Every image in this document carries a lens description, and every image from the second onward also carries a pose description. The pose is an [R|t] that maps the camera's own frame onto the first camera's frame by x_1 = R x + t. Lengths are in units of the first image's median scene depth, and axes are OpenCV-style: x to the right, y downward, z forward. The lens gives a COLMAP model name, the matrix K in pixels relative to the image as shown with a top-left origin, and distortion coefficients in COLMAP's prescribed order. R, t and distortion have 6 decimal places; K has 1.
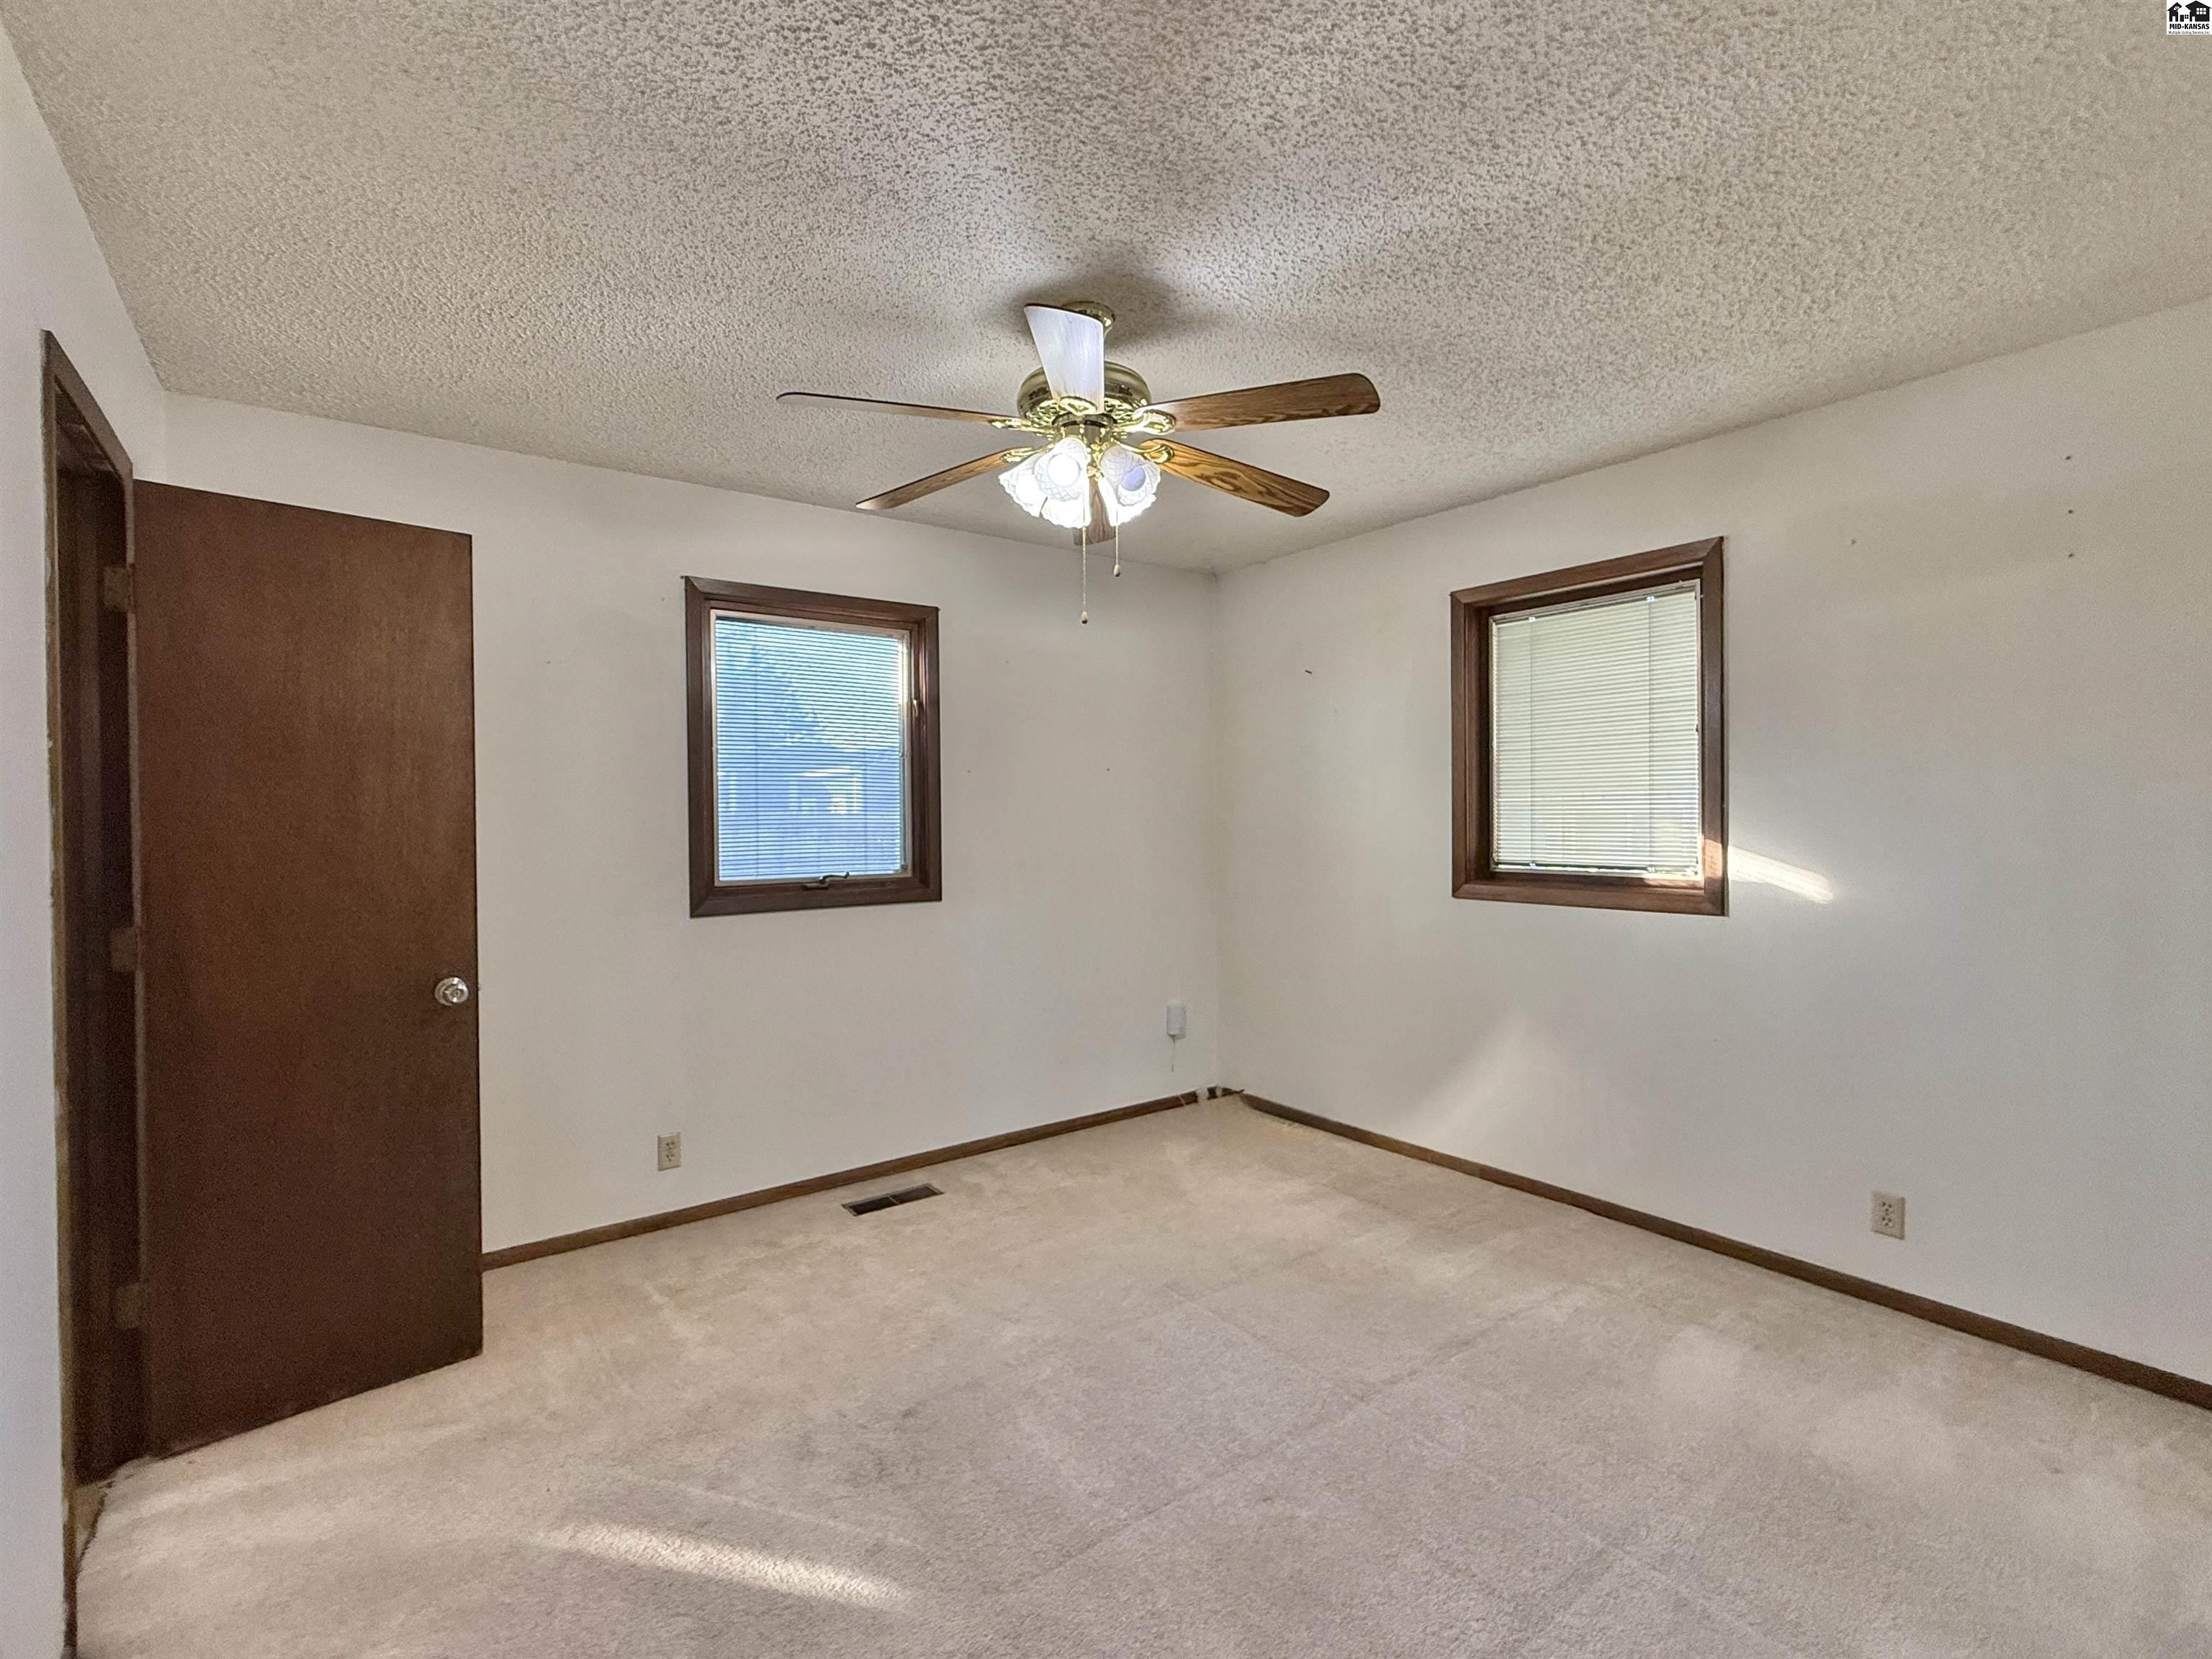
lens RADIAL K [[1024.0, 0, 1104.6], [0, 1024.0, 835.0], [0, 0, 1]] dist [-0.000556, 0.000071]
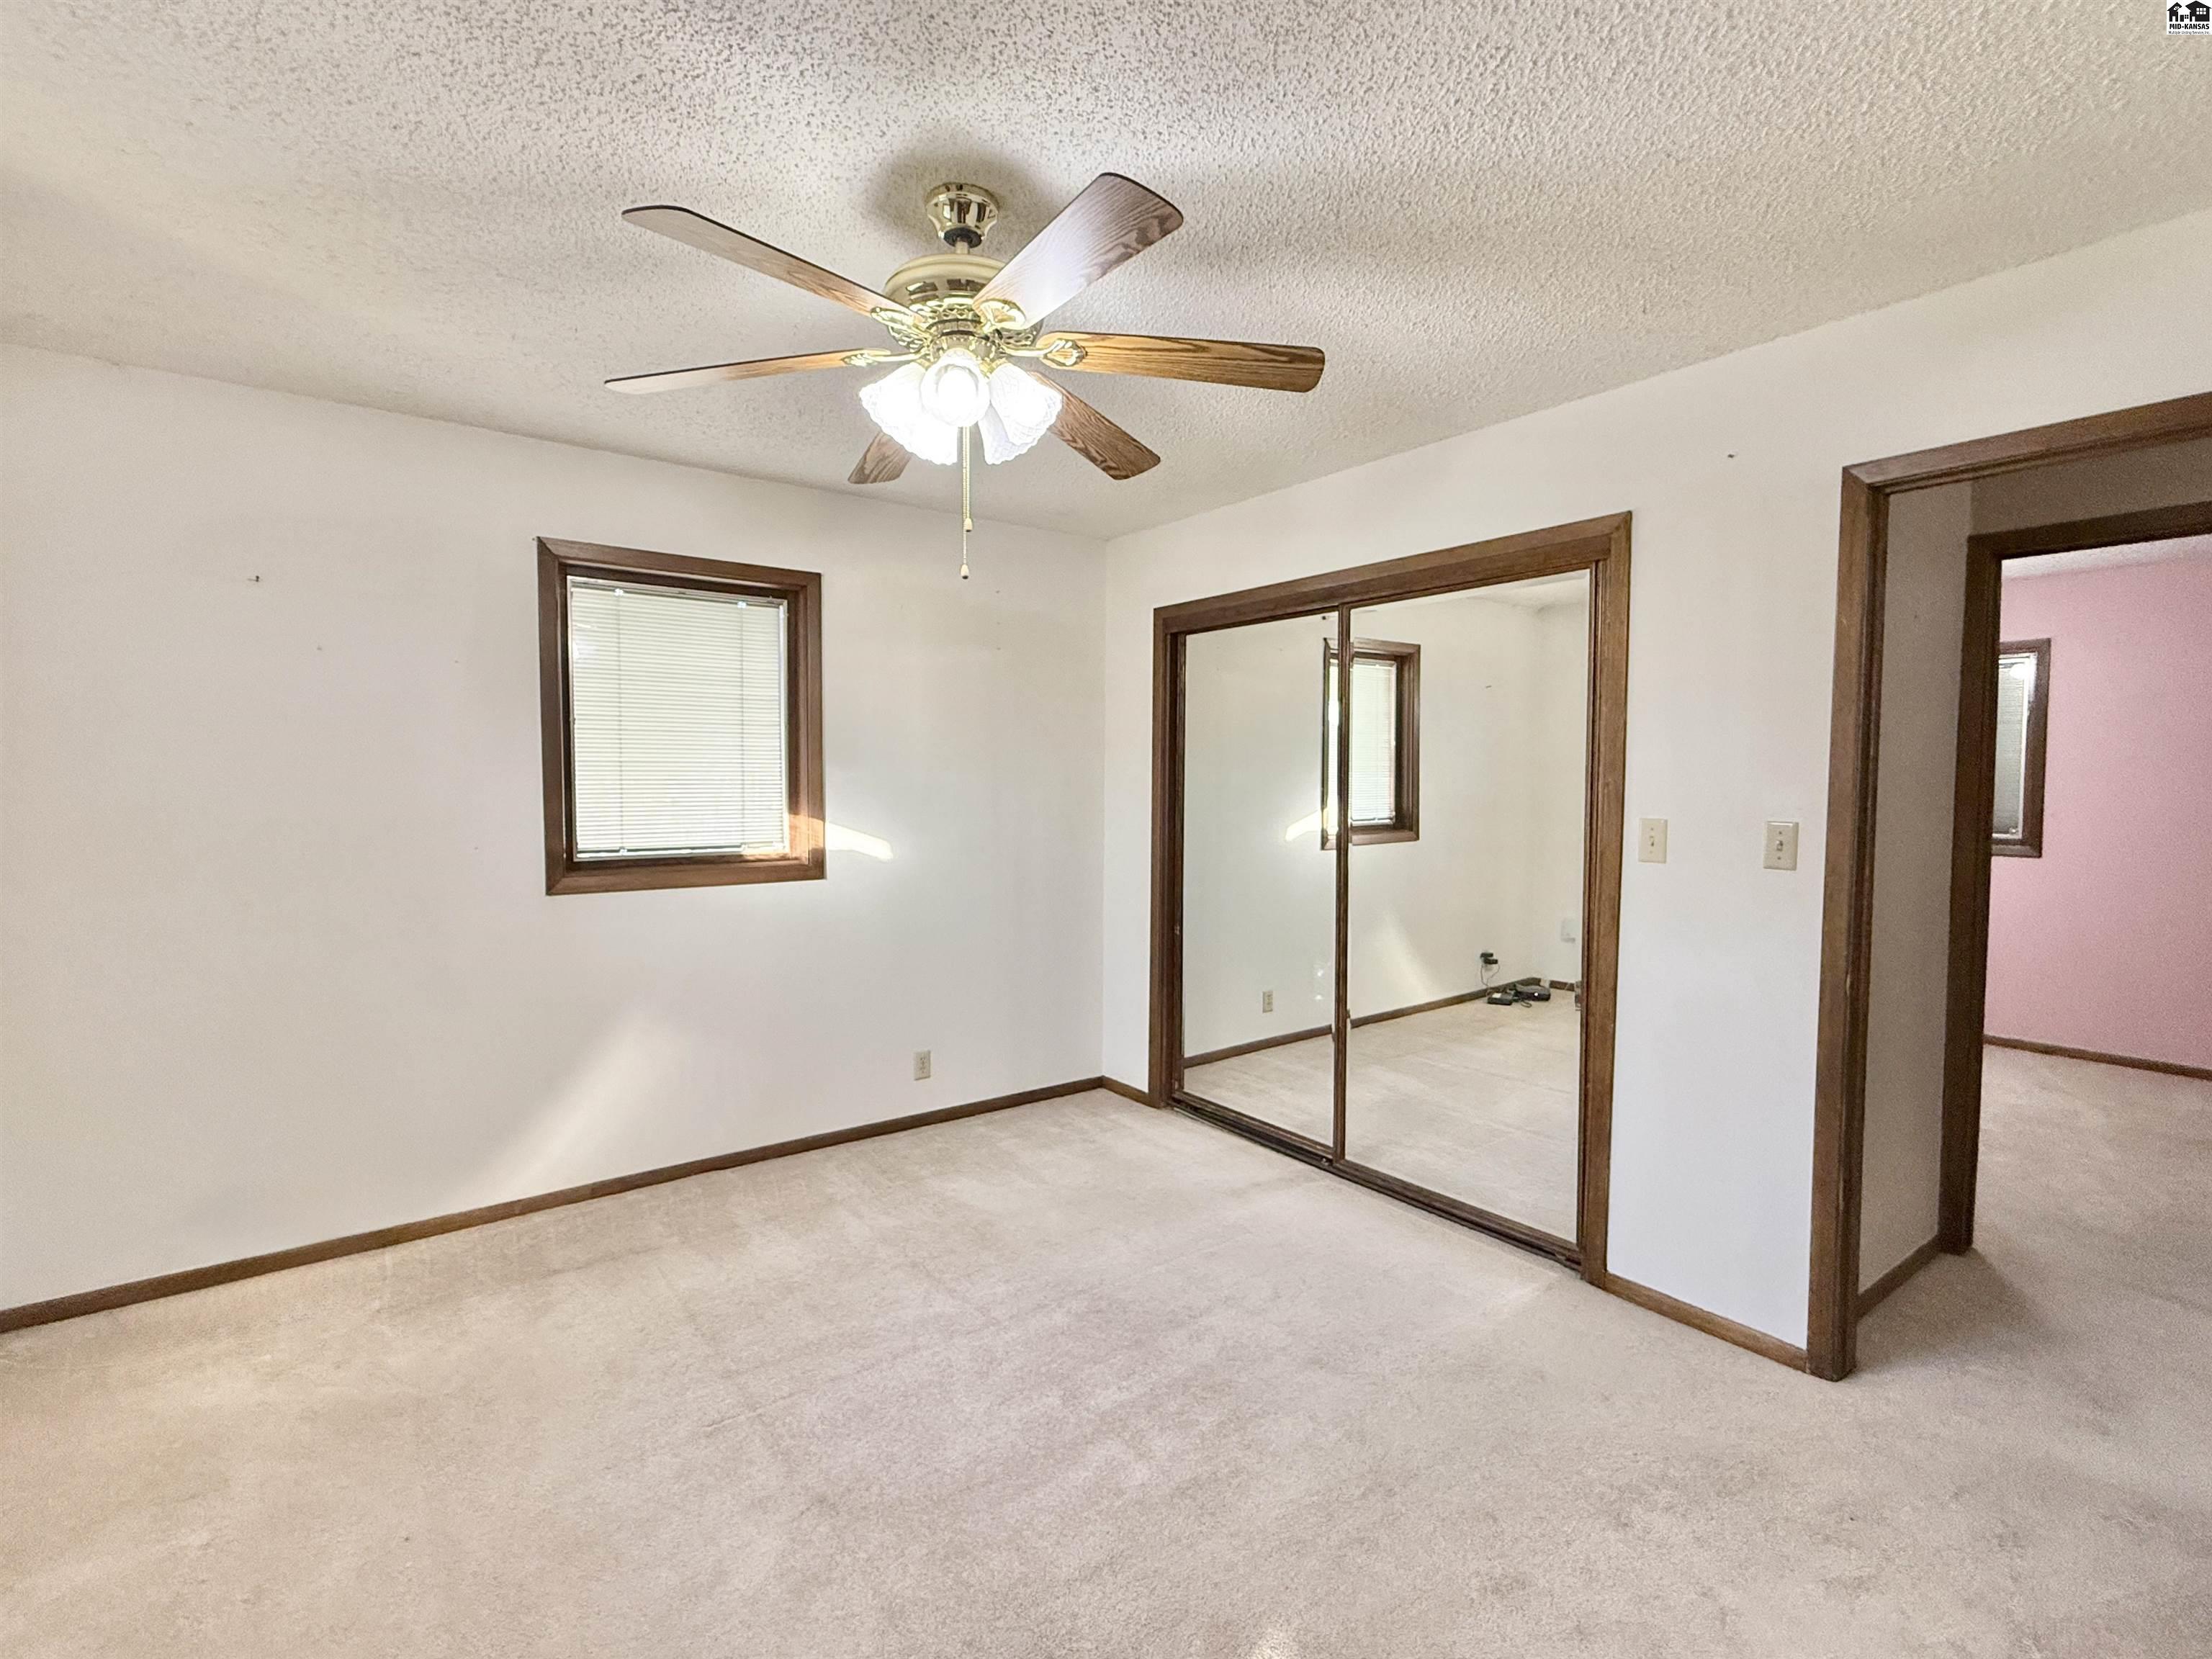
lens RADIAL K [[1024.0, 0, 1104.5], [0, 1024.0, 826.6], [0, 0, 1]] dist [-0.000556, 0.000071]
pose [[-0.004832, -0.037715, 0.999277, -0.602305], [0.017215, 0.999137, 0.037793, -0.023974], [-0.999840, 0.017385, -0.004178, 0.619459]]
